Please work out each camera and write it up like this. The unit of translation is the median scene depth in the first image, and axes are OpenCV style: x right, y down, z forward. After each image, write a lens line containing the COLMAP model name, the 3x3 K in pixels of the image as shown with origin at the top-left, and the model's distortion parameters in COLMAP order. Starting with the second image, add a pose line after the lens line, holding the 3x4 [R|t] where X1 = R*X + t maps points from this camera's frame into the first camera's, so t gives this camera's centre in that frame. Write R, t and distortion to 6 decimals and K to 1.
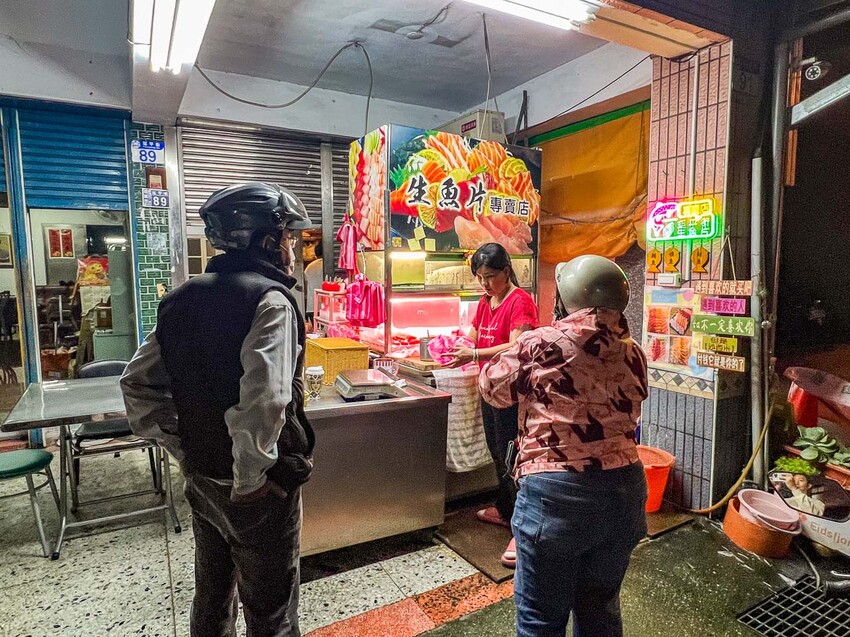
lens RADIAL K [[526.0, 0, 414.2], [0, 526.0, 333.1], [0, 0, 1]] dist [-0.001026, -0.000198]
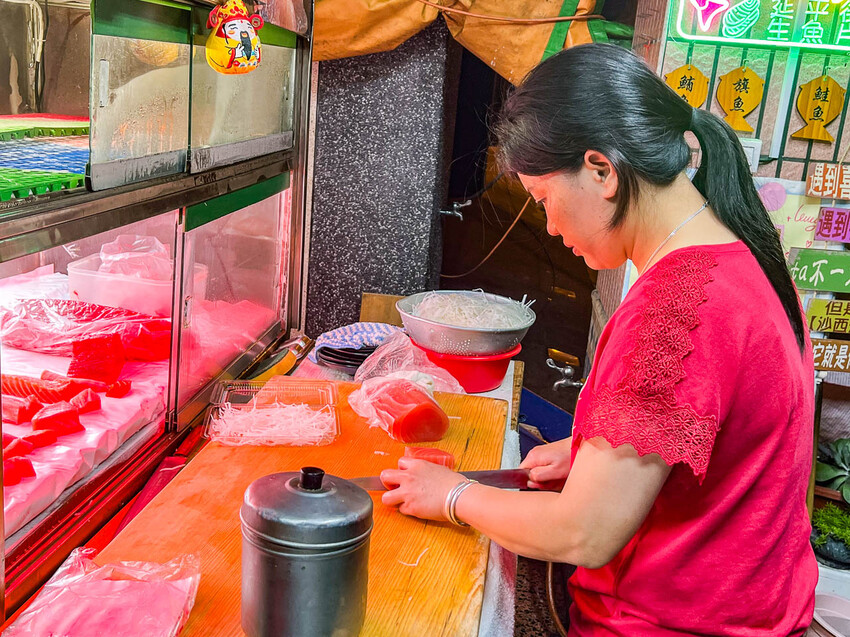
lens RADIAL K [[920.2, 0, 425.0], [0, 920.2, 318.5], [0, 0, 1]] dist [0.128675, -0.258965]
pose [[0.565756, -0.150106, 0.810795, -0.208908], [0.006697, 0.984095, 0.177517, -0.108615], [-0.824546, -0.095001, 0.557762, 0.819382]]
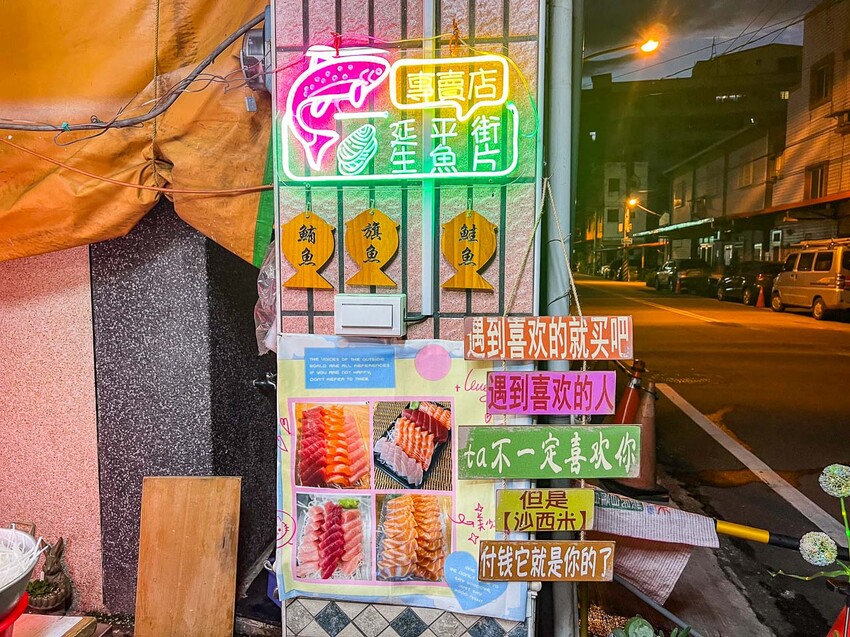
lens RADIAL K [[636.2, 0, 425.0], [0, 636.2, 318.5], [0, 0, 1]] dist [0.067895, -0.086037]
pose [[0.590098, -0.052559, 0.805619, 0.213747], [0.089239, 0.996010, -0.000385, -0.098917], [-0.802384, 0.072120, 0.592434, 0.780471]]
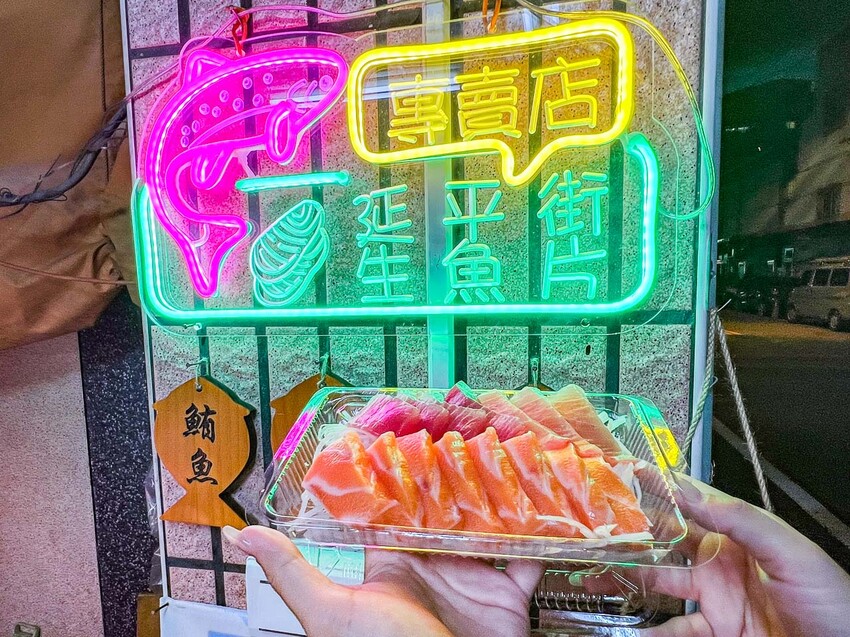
lens RADIAL K [[526.0, 0, 414.2], [0, 526.0, 333.1], [0, 0, 1]] dist [-0.001026, -0.000198]
pose [[0.672266, -0.070878, 0.736909, 0.412491], [0.101356, 0.994845, 0.003222, -0.176291], [-0.733338, 0.072524, 0.675985, 0.905468]]
